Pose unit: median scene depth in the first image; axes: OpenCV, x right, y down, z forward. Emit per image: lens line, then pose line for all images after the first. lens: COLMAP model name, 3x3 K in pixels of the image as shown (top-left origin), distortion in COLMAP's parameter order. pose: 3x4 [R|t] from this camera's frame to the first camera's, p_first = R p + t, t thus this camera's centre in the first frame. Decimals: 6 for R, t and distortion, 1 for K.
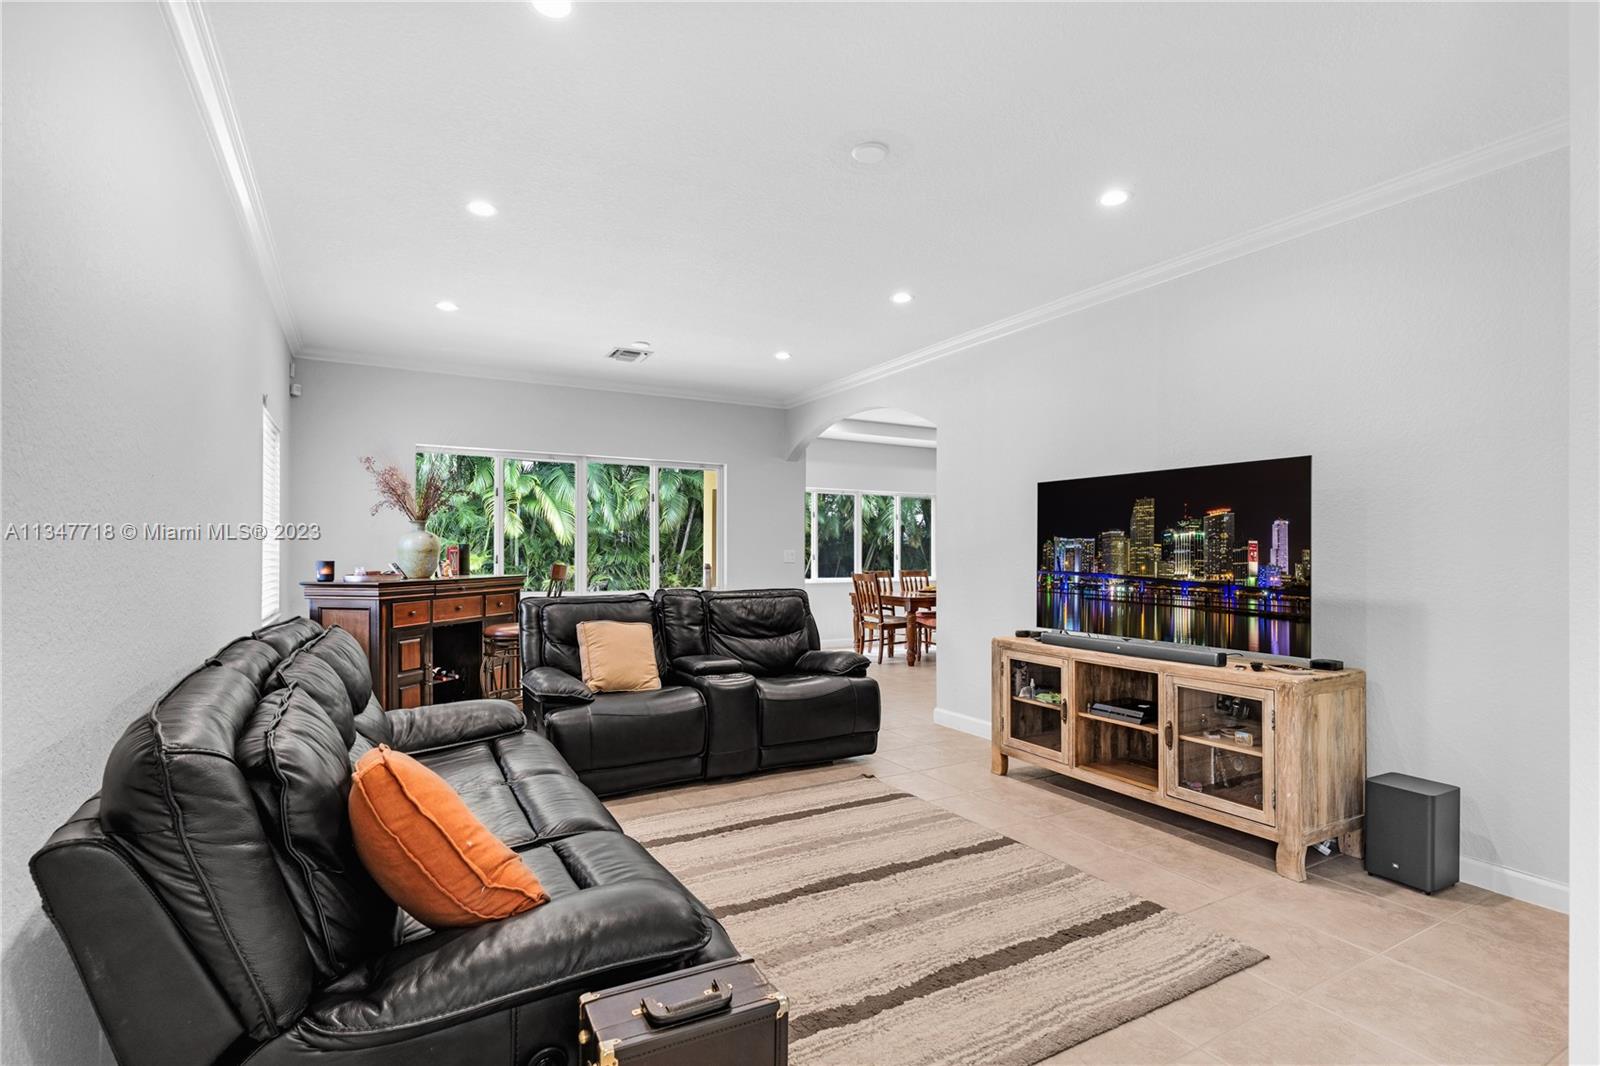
lens RADIAL K [[743.2, 0, 800.0], [0, 743.2, 533.0], [0, 0, 1]] dist [0.002370, 0.000286]
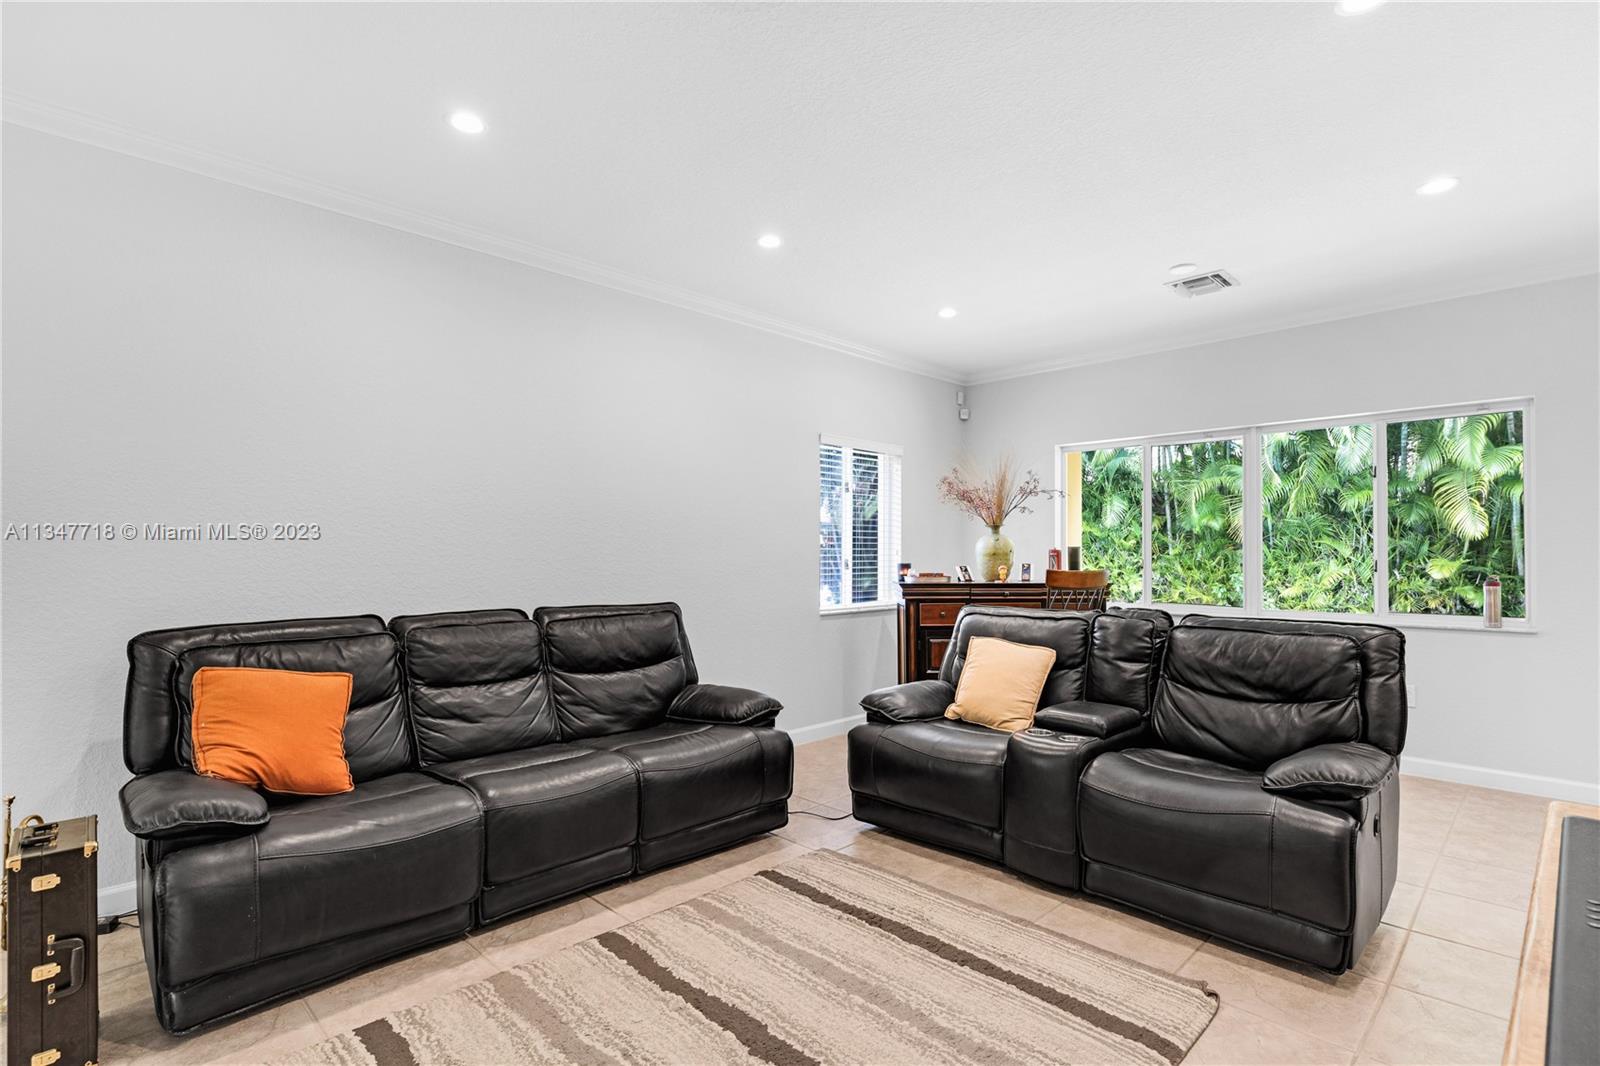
lens RADIAL K [[759.2, 0, 801.4], [0, 759.2, 549.8], [0, 0, 1]] dist [0.001072, 0.000442]
pose [[0.260985, -0.018109, -0.965173, 0.578819], [0.034062, 0.999374, -0.009541, 0.020569], [0.964742, -0.030385, 0.261438, 0.657071]]
